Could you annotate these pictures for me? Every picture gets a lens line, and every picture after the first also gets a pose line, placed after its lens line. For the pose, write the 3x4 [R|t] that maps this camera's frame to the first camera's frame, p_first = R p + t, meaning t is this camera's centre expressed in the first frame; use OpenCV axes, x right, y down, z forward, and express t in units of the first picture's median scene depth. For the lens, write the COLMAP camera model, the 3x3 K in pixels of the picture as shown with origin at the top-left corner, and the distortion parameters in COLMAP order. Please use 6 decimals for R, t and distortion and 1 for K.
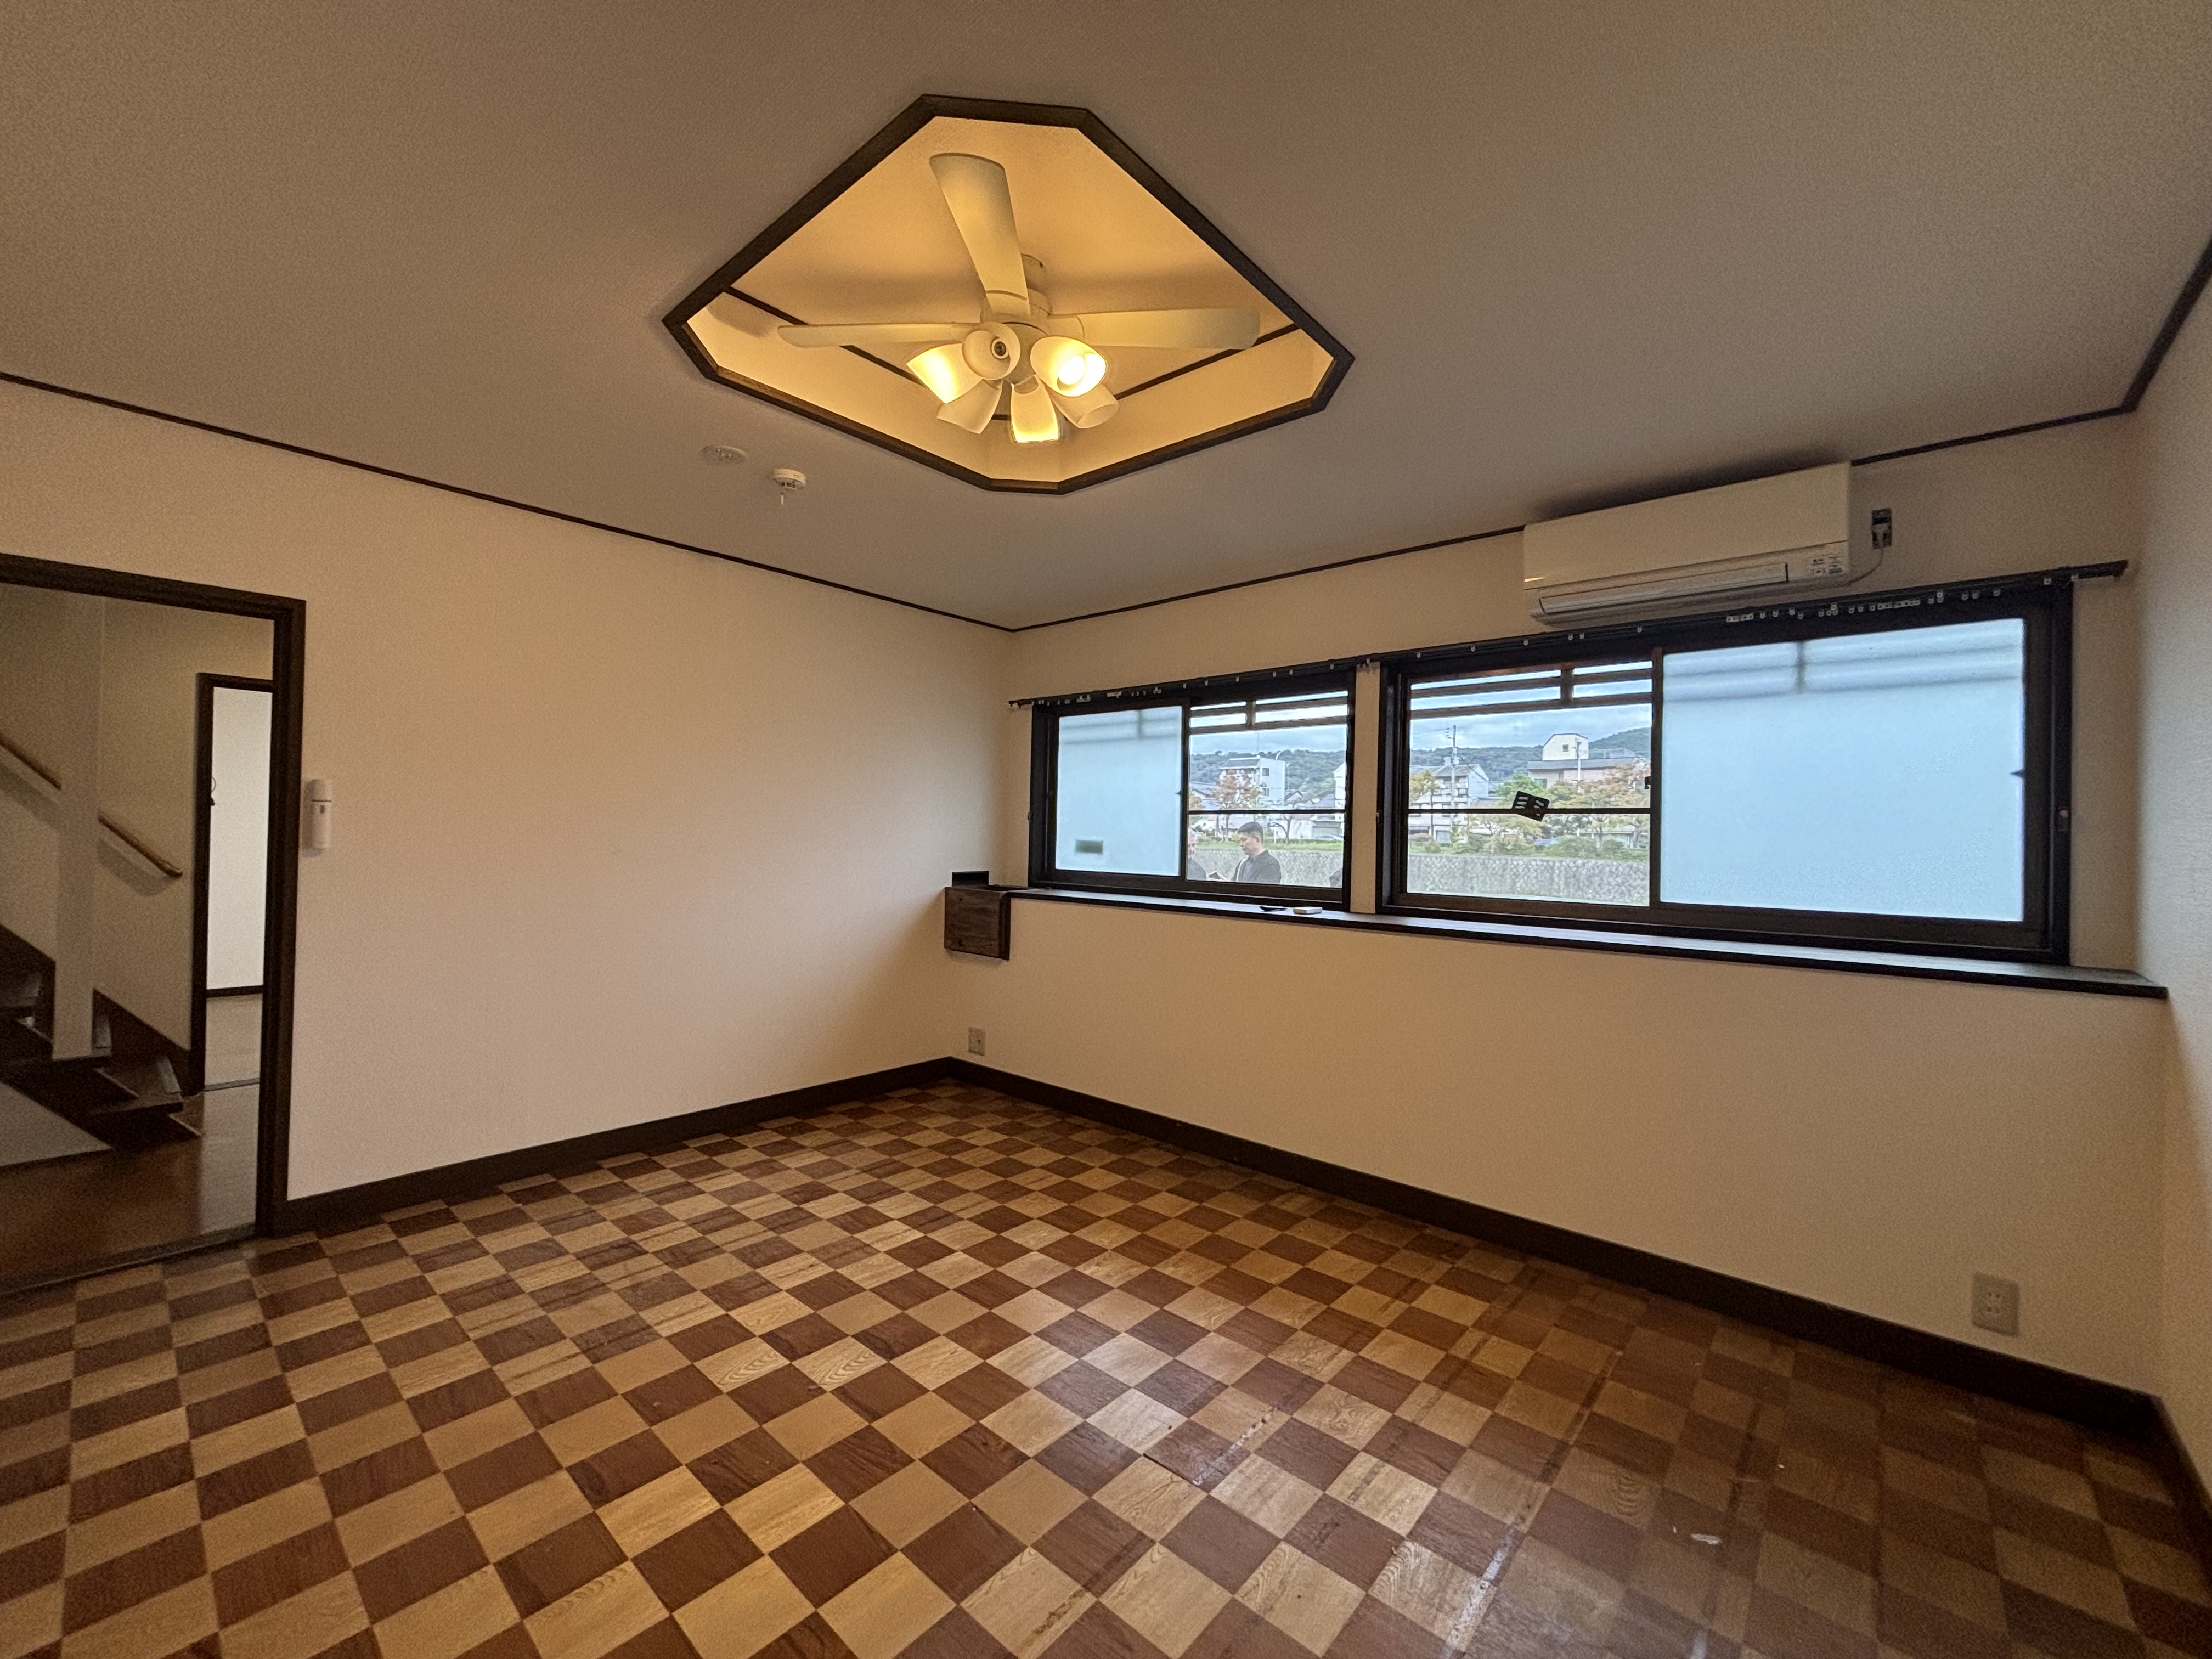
lens RADIAL K [[884.2, 0, 1106.0], [0, 884.2, 829.5], [0, 0, 1]] dist [0.000988, 0.000077]
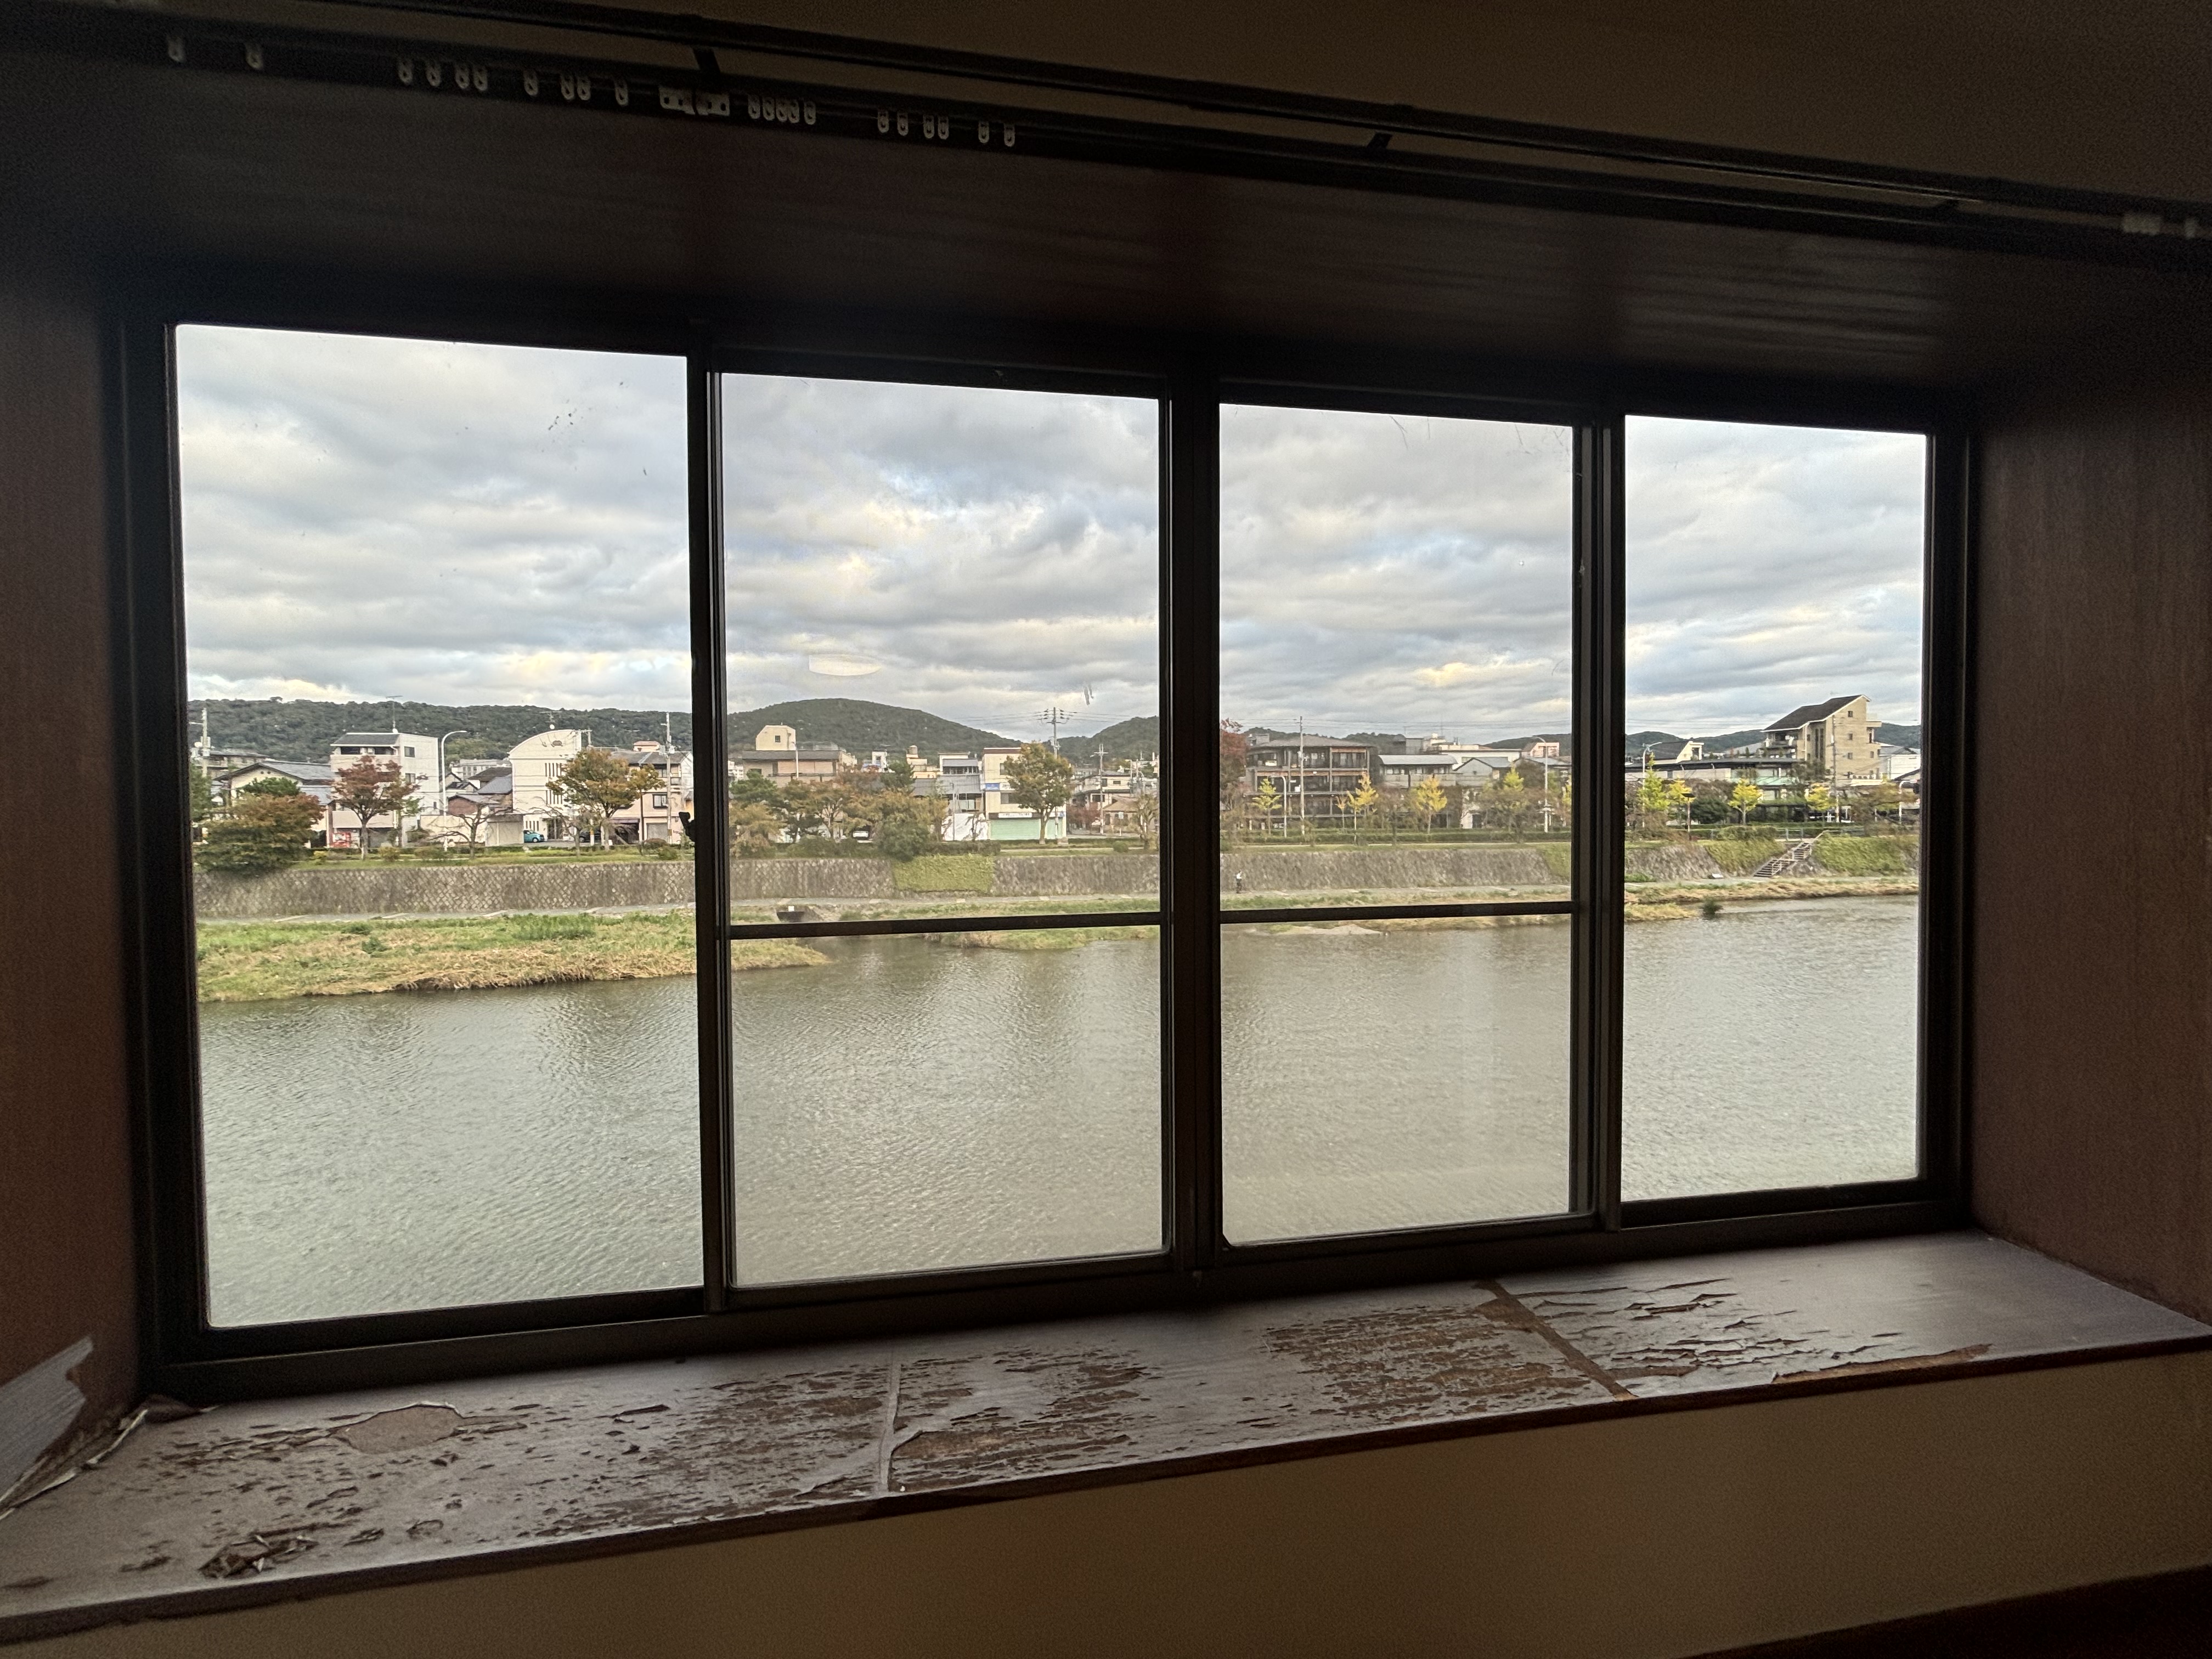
lens RADIAL K [[884.2, 0, 1106.0], [0, 884.2, 829.5], [0, 0, 1]] dist [0.000988, 0.000077]
pose [[0.643408, -0.024872, 0.765119, -0.009306], [0.009687, 0.999657, 0.024350, -0.018531], [-0.765462, -0.008255, 0.643428, 0.131142]]
